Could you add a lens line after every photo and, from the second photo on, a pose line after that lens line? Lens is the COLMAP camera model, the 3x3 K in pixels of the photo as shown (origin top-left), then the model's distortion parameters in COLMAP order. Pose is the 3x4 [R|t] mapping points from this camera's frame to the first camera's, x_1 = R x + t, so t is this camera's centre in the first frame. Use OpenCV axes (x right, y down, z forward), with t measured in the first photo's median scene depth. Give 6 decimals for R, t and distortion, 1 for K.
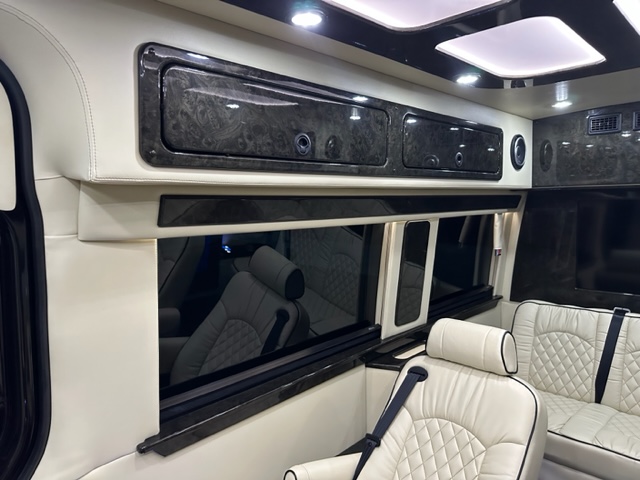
lens RADIAL K [[438.0, 0, 324.2], [0, 438.0, 241.2], [0, 0, 1]] dist [0.081364, -0.108098]
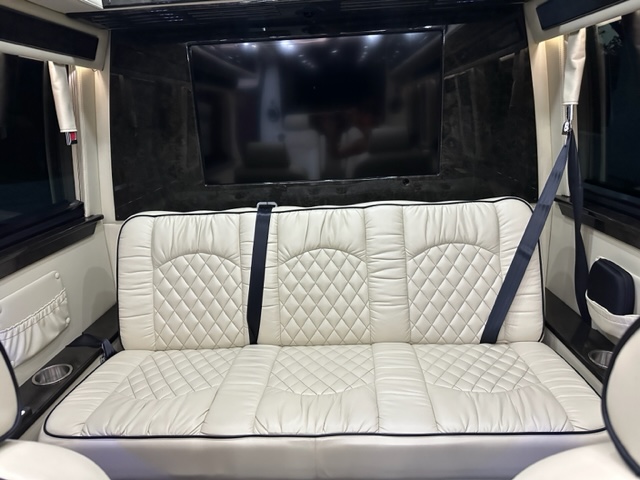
lens RADIAL K [[438.0, 0, 324.2], [0, 438.0, 241.2], [0, 0, 1]] dist [0.081364, -0.108098]
pose [[0.740109, -0.188847, 0.645426, 0.272067], [0.089893, 0.978929, 0.183347, 0.089214], [-0.666451, -0.077678, 0.741491, 0.411287]]
